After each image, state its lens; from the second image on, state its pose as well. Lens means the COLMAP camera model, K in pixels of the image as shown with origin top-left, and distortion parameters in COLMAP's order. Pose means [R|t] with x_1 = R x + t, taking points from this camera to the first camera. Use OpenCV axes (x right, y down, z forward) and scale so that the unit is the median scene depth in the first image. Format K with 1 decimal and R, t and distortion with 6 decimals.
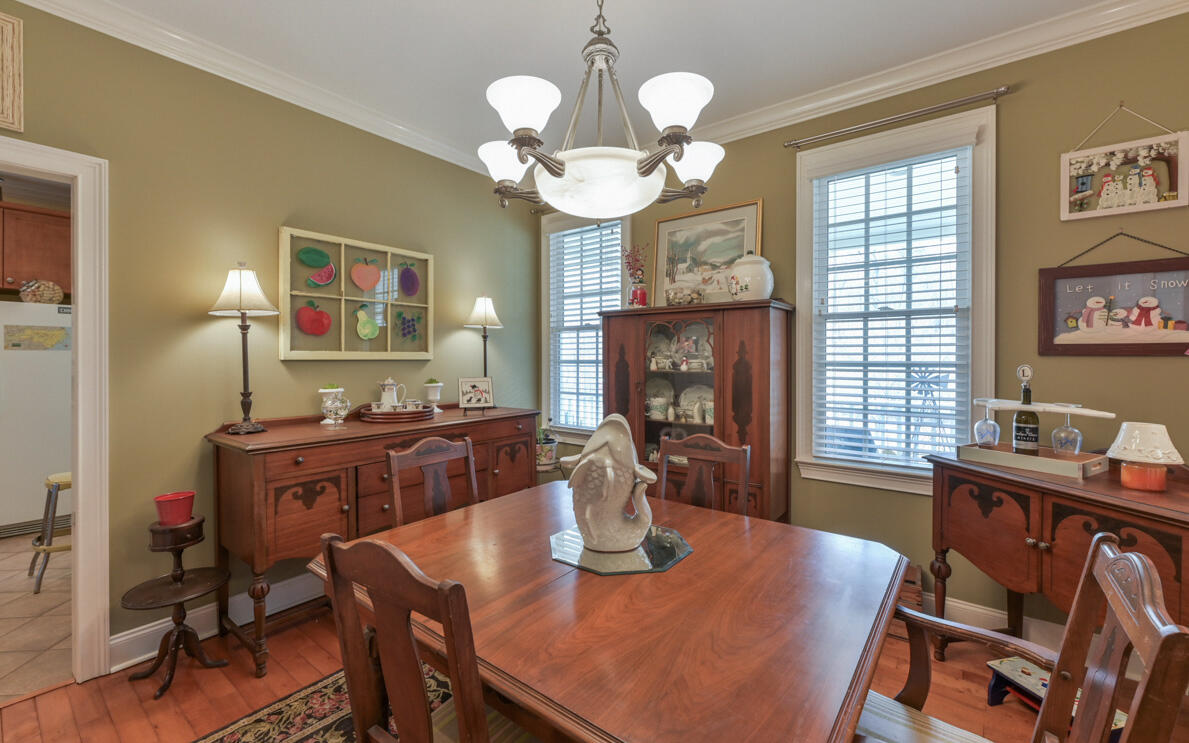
lens RADIAL K [[484.6, 0, 597.0], [0, 484.6, 362.5], [0, 0, 1]] dist [0.001647, 0.000037]
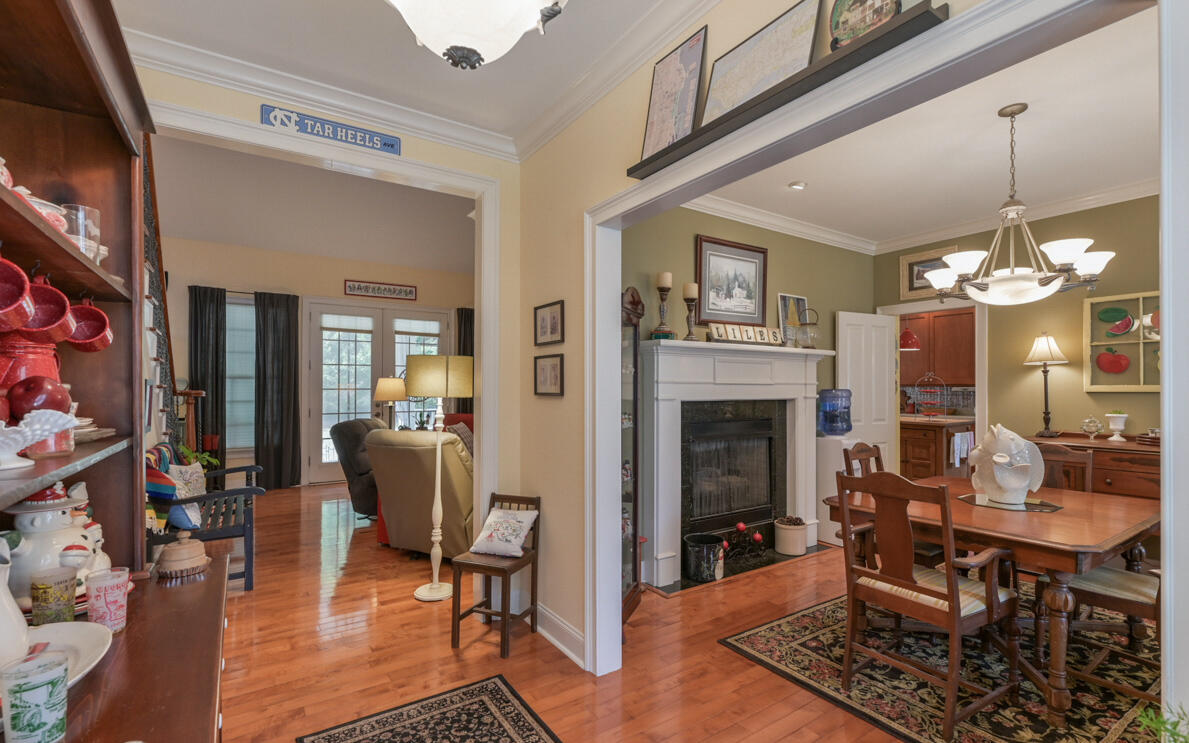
lens RADIAL K [[554.0, 0, 619.0], [0, 554.0, 388.7], [0, 0, 1]] dist [0.004538, -0.000360]
pose [[-0.291264, -0.000873, -0.956642, 1.206123], [-0.008727, 0.999960, 0.001744, -0.005009], [0.956603, 0.008857, -0.291260, 0.147642]]
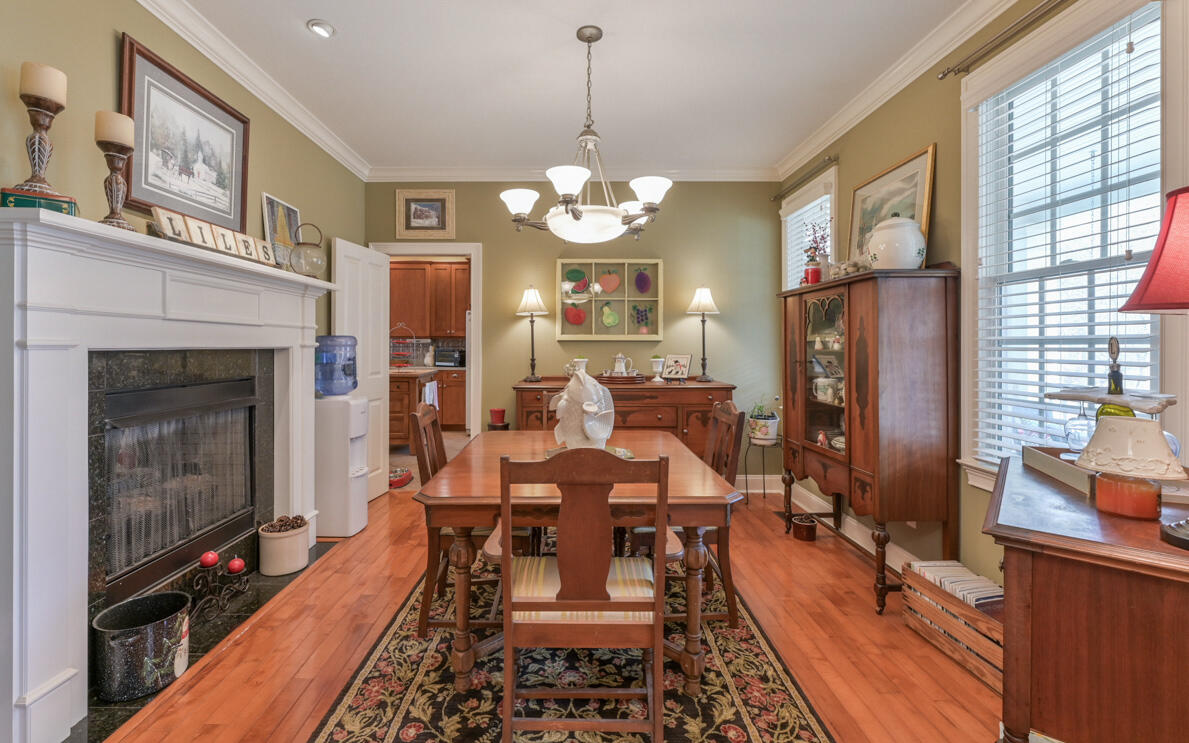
lens RADIAL K [[518.9, 0, 577.4], [0, 518.9, 346.3], [0, 0, 1]] dist [-0.003384, 0.000056]
pose [[0.617191, 0.001077, -0.786813, 0.705898], [-0.008472, 0.999950, -0.005278, 0.021044], [0.786768, 0.009924, 0.617169, -0.025938]]
